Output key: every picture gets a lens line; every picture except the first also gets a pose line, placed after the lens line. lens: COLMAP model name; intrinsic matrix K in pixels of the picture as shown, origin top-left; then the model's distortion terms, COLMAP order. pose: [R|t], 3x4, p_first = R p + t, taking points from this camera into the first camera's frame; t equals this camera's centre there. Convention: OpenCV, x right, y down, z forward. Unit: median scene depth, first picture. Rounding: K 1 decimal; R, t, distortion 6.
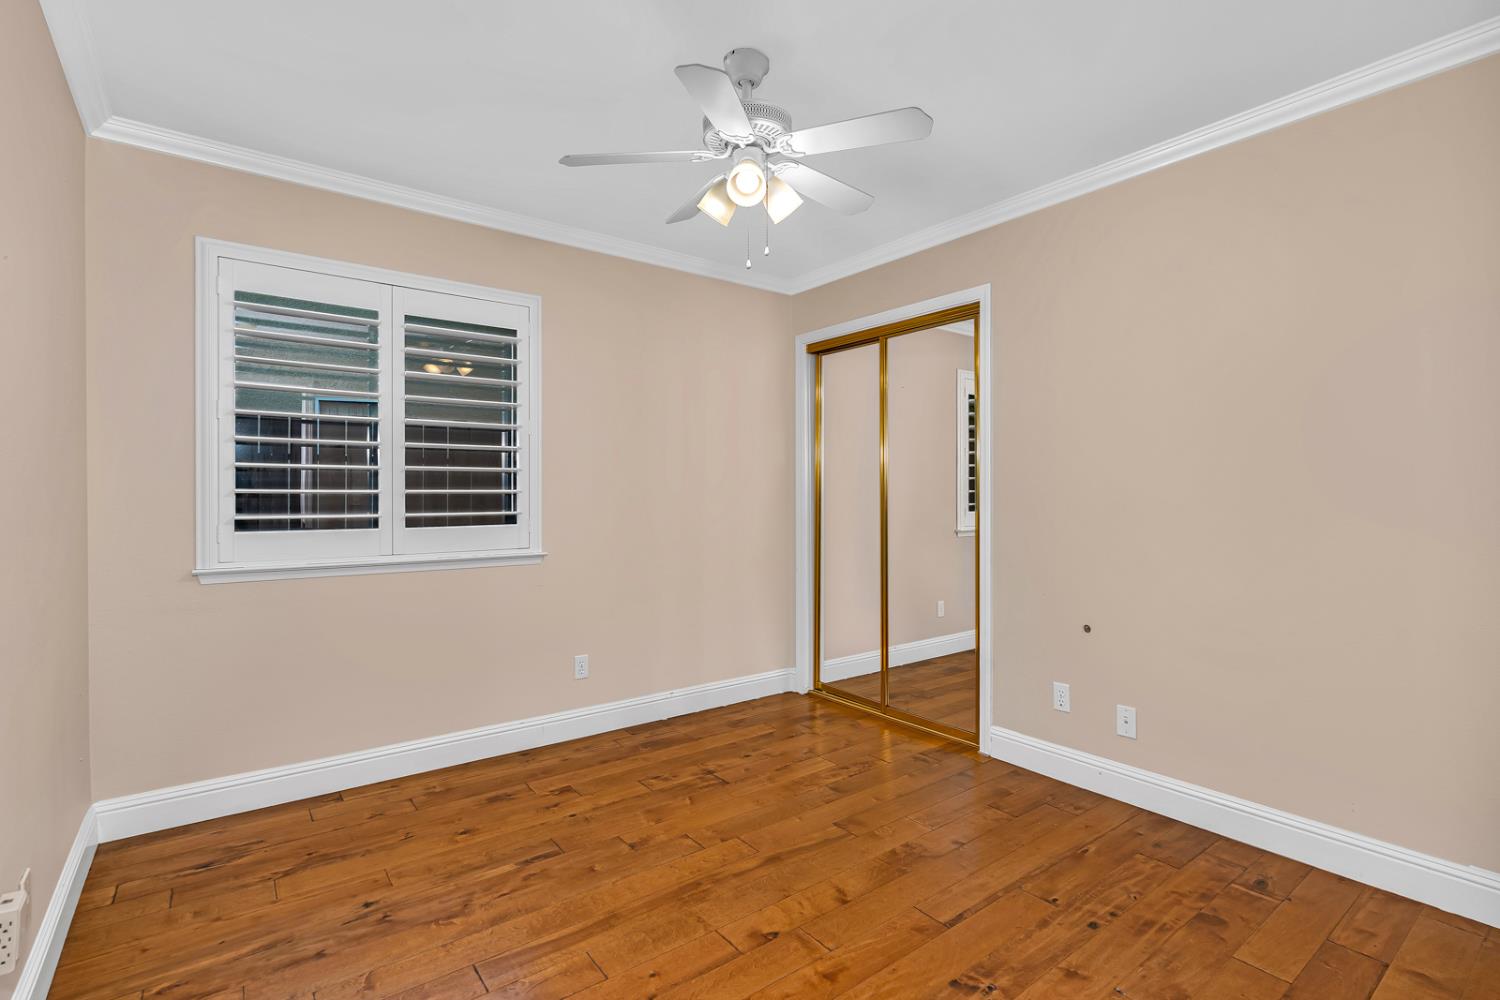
lens RADIAL K [[681.2, 0, 758.0], [0, 681.2, 493.6], [0, 0, 1]] dist [-0.004948, 0.001193]
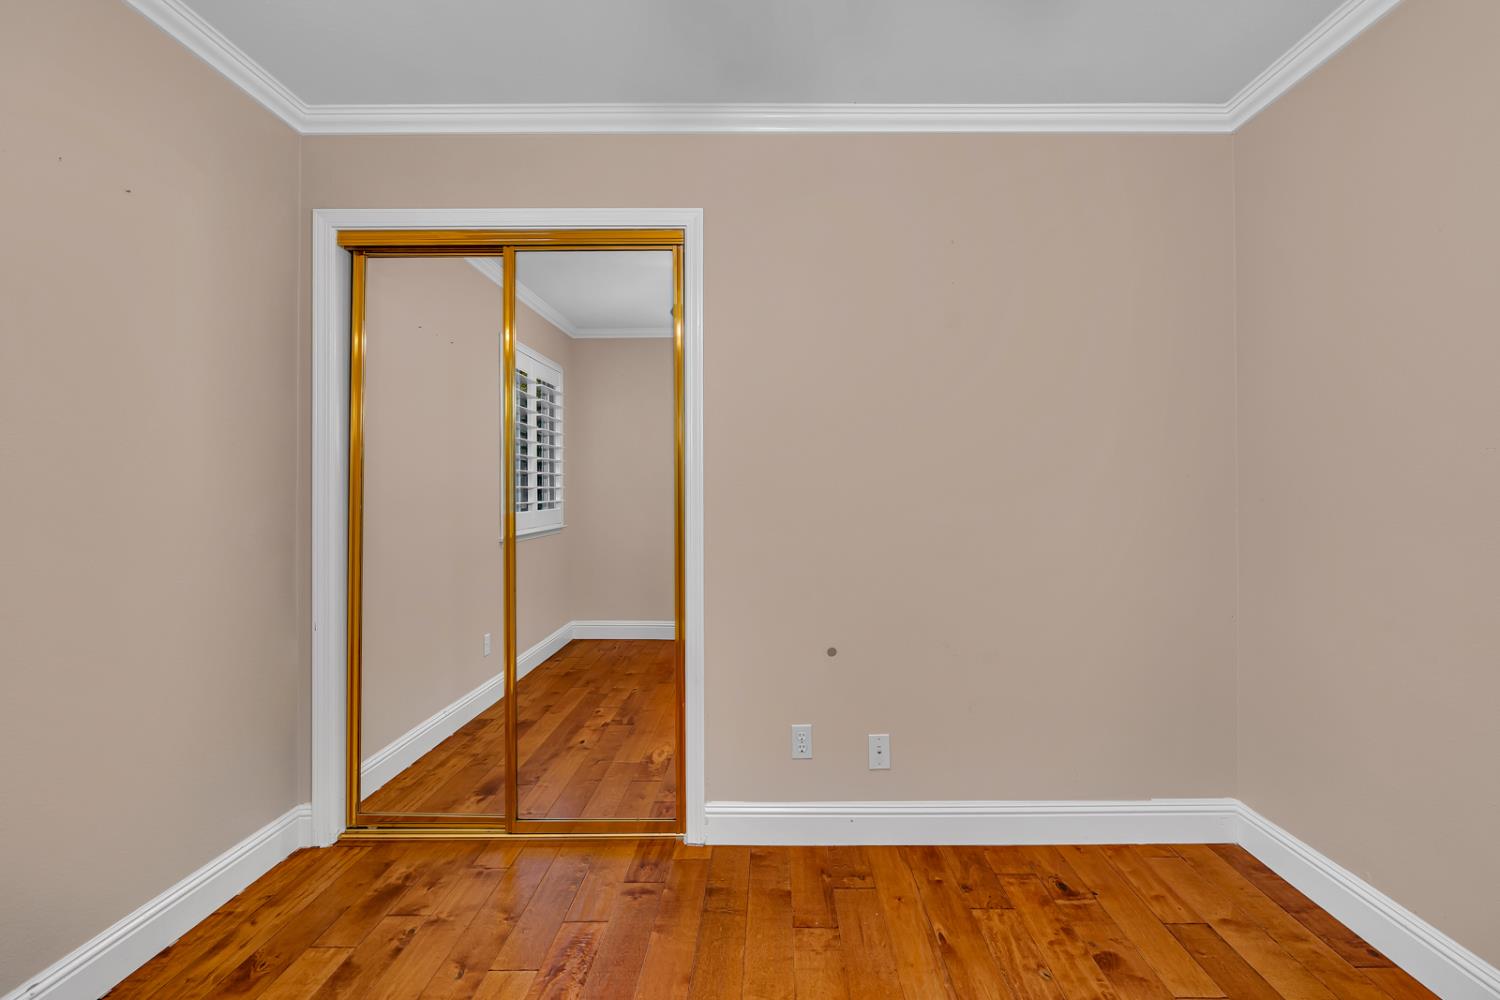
lens RADIAL K [[681.2, 0, 758.0], [0, 681.2, 493.6], [0, 0, 1]] dist [-0.004948, 0.001193]
pose [[0.624387, 0.001406, 0.781114, -0.203543], [0.002250, 0.999991, -0.003599, 0.006025], [-0.781112, 0.004005, 0.624378, 0.491791]]
